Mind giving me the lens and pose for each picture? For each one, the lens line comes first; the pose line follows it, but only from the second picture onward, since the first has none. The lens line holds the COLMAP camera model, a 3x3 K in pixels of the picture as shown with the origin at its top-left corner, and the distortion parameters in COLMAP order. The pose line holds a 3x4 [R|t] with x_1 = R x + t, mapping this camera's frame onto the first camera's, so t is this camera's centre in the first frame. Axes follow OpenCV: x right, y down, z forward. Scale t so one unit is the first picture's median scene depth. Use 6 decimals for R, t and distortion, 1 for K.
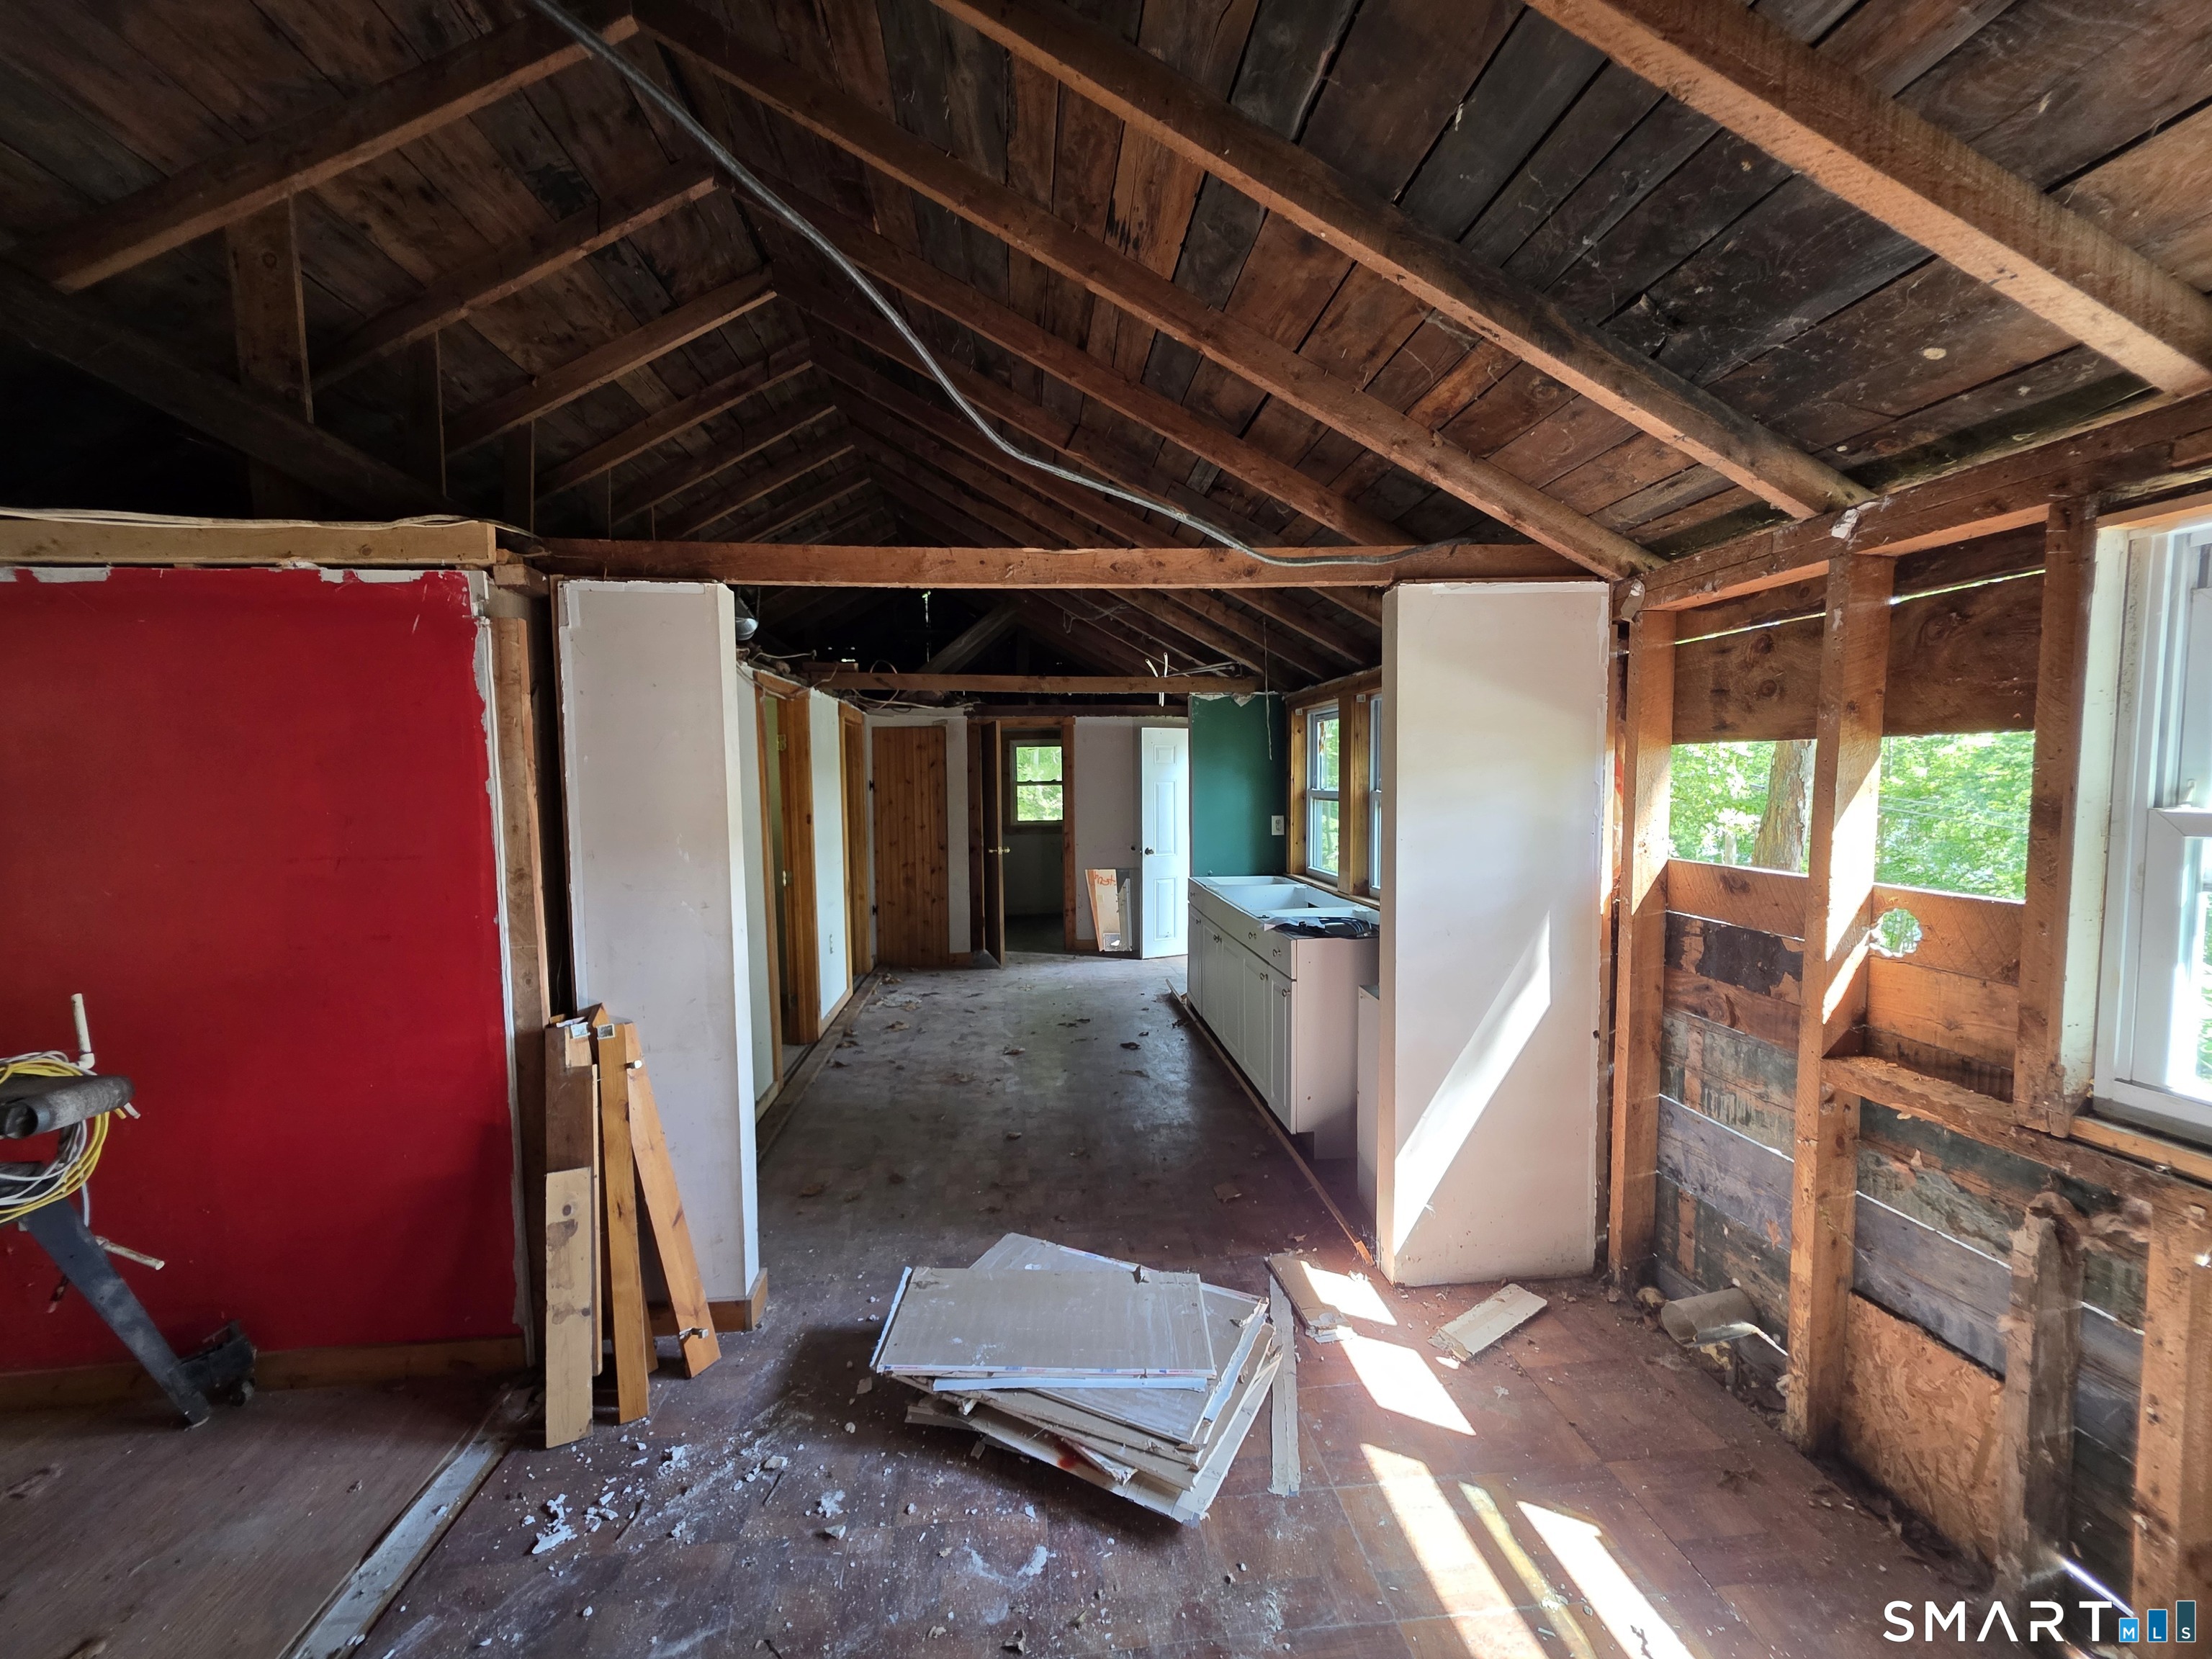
lens RADIAL K [[883.4, 0, 1101.1], [0, 883.4, 833.1], [0, 0, 1]] dist [-0.002493, 0.000137]
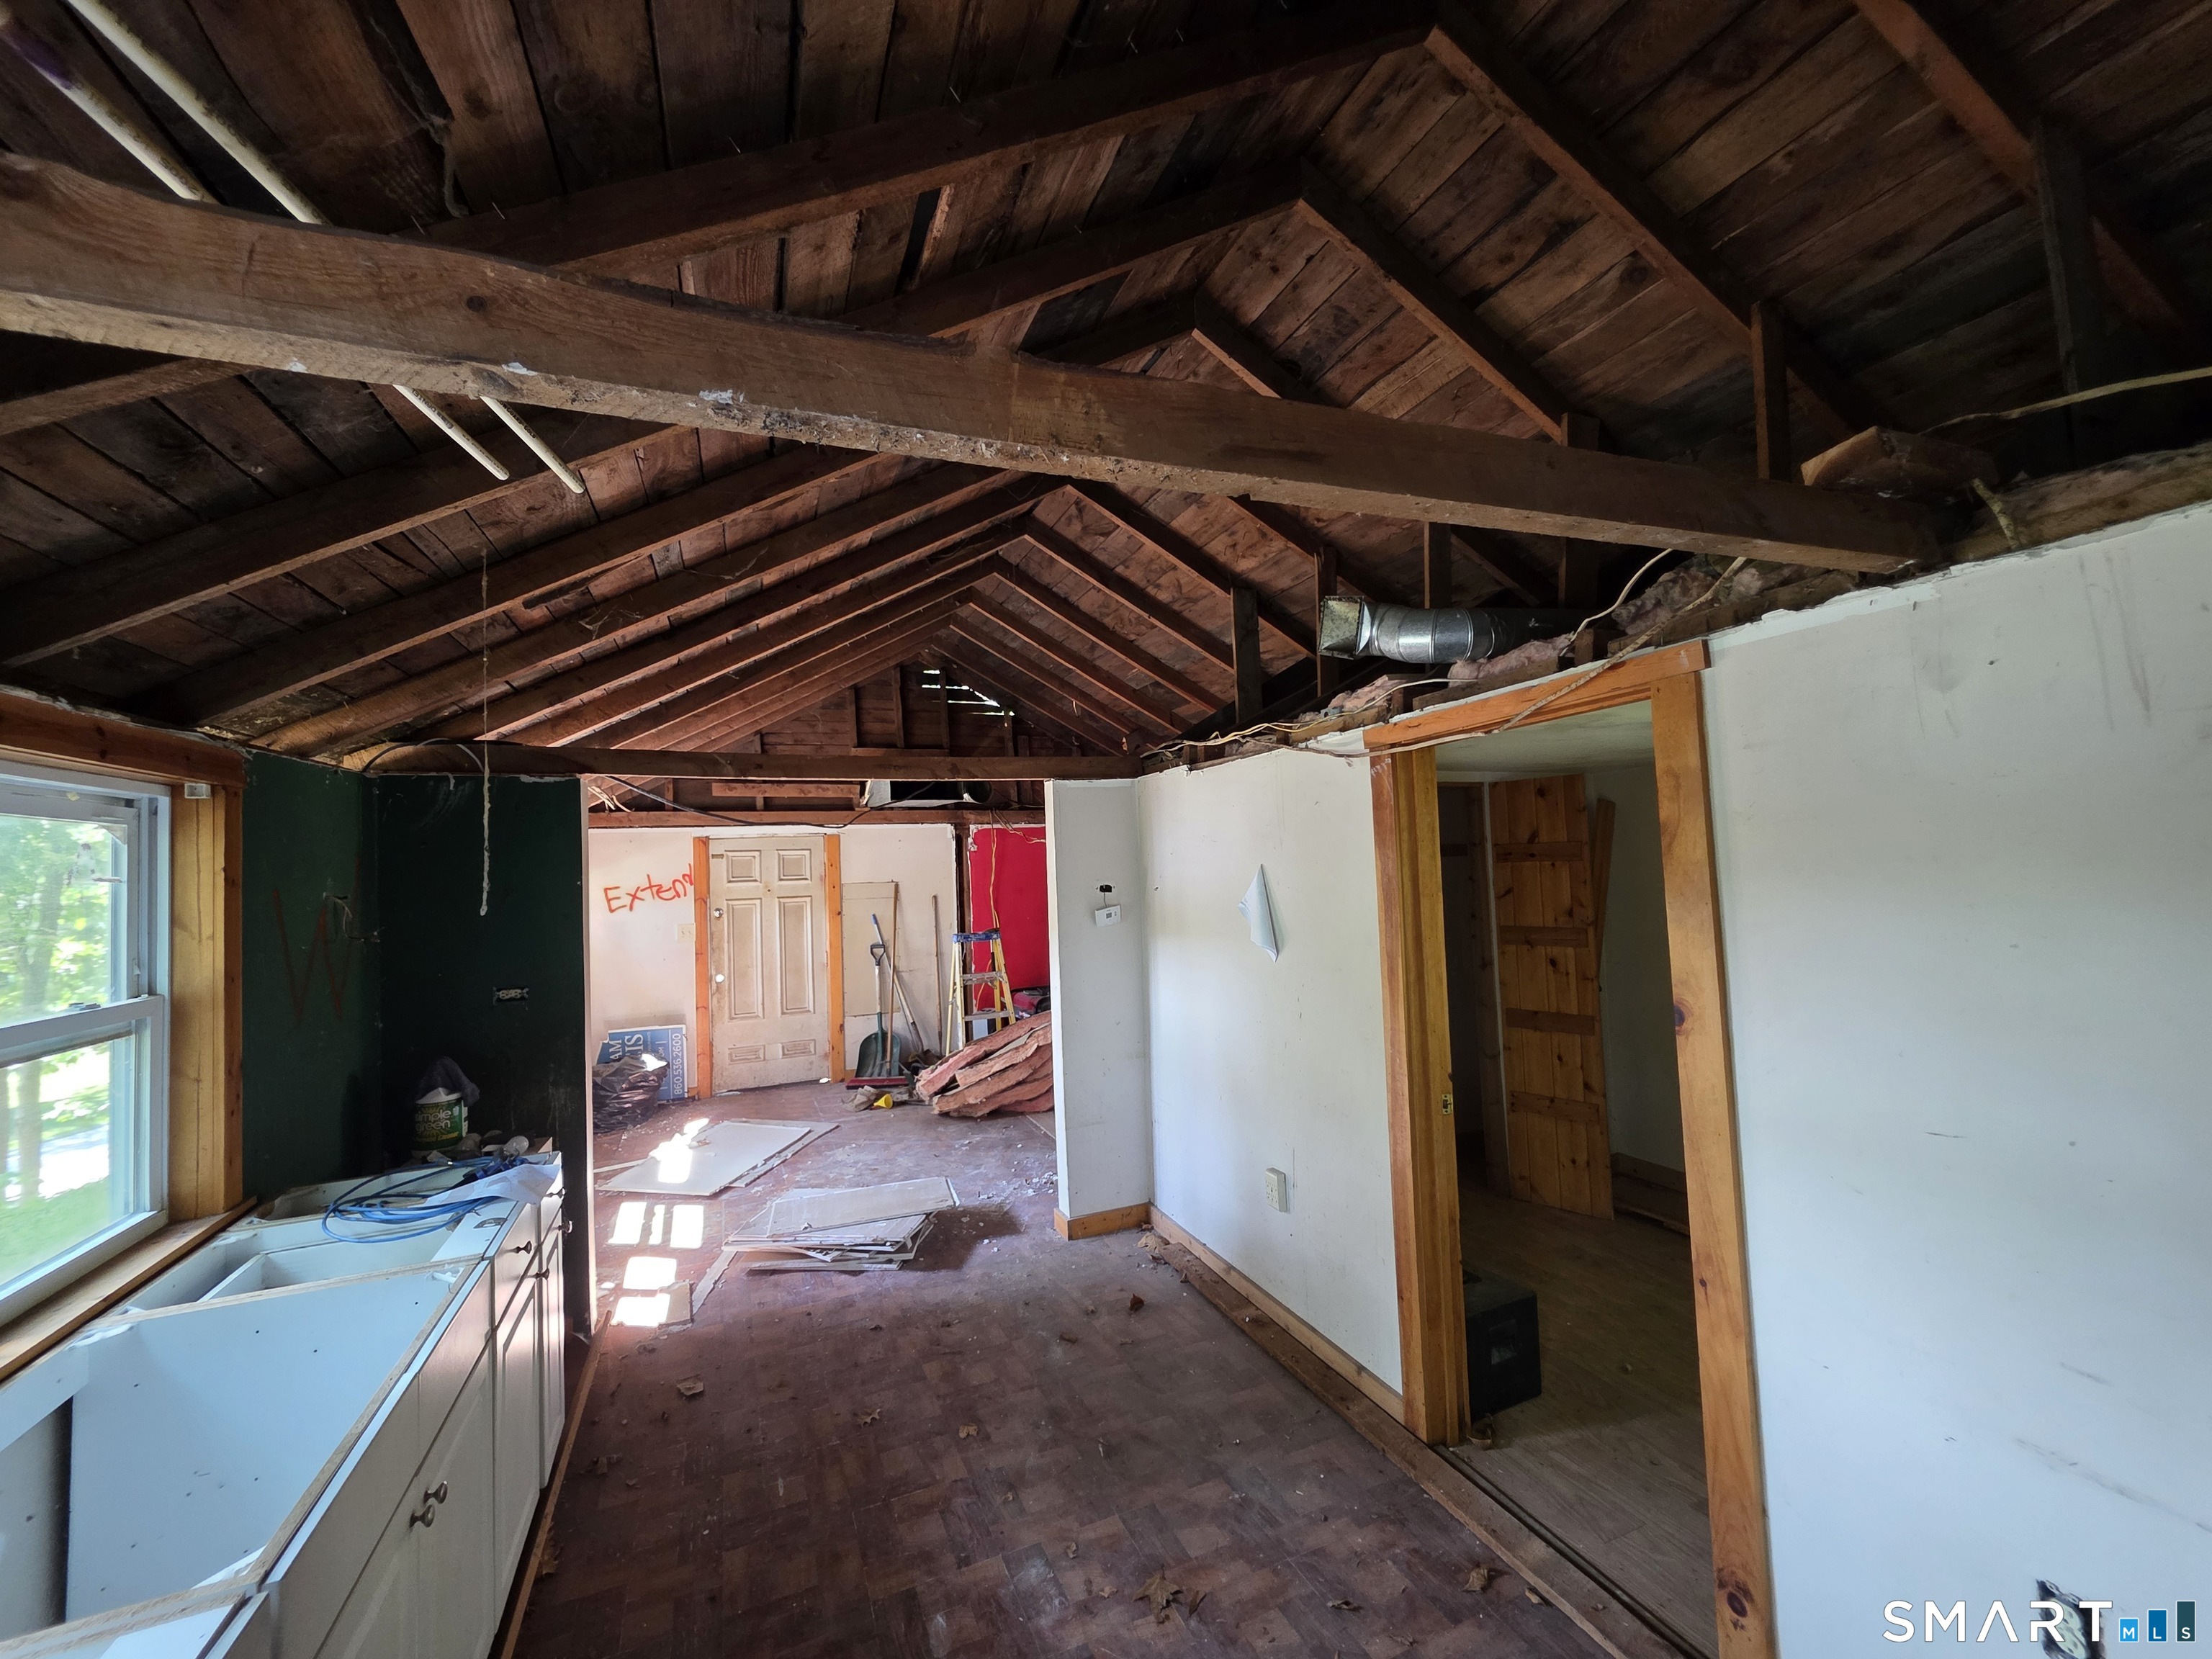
lens RADIAL K [[883.4, 0, 1101.1], [0, 883.4, 833.1], [0, 0, 1]] dist [-0.002493, 0.000137]
pose [[-0.954541, 0.037556, -0.295703, -0.011286], [0.030911, 0.999154, 0.027116, -0.153412], [0.296471, 0.016743, -0.954895, 1.826125]]
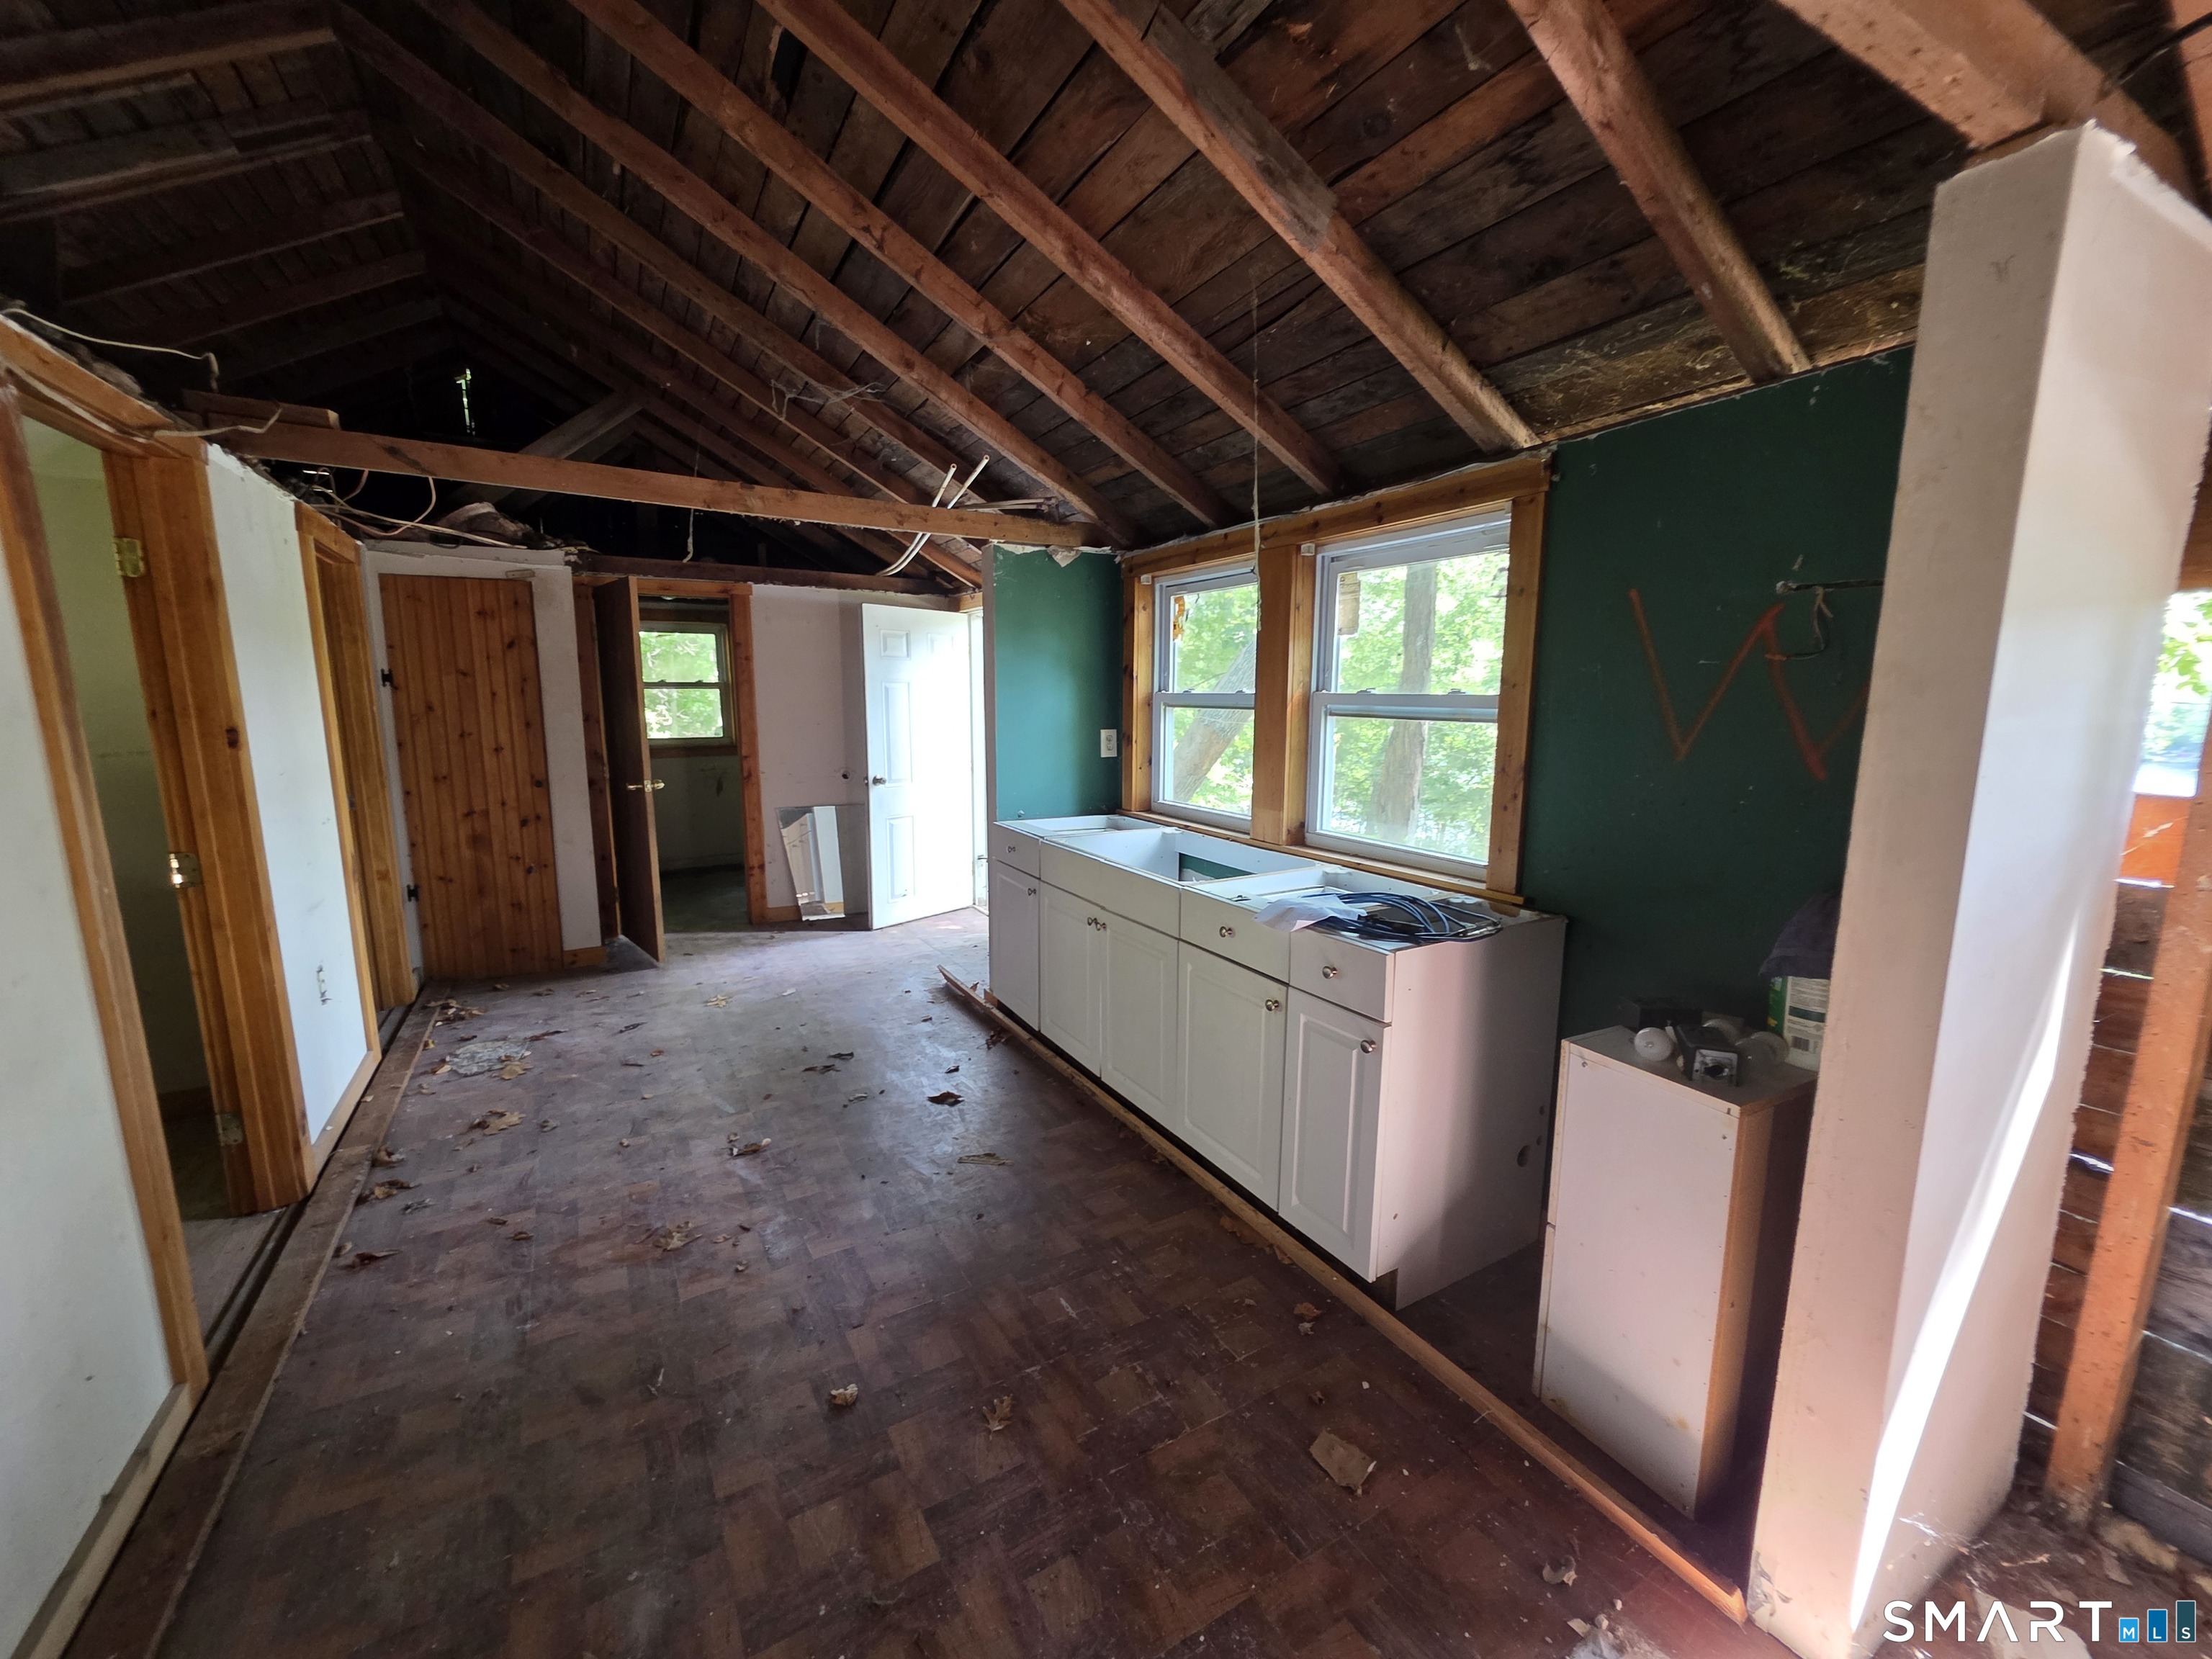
lens RADIAL K [[887.5, 0, 1104.4], [0, 887.5, 835.0], [0, 0, 1]] dist [0.000815, -0.000427]
pose [[0.908773, -0.049935, 0.414293, -0.167348], [0.010095, 0.995154, 0.097804, -0.008714], [-0.417169, -0.084700, 0.904873, 0.573927]]
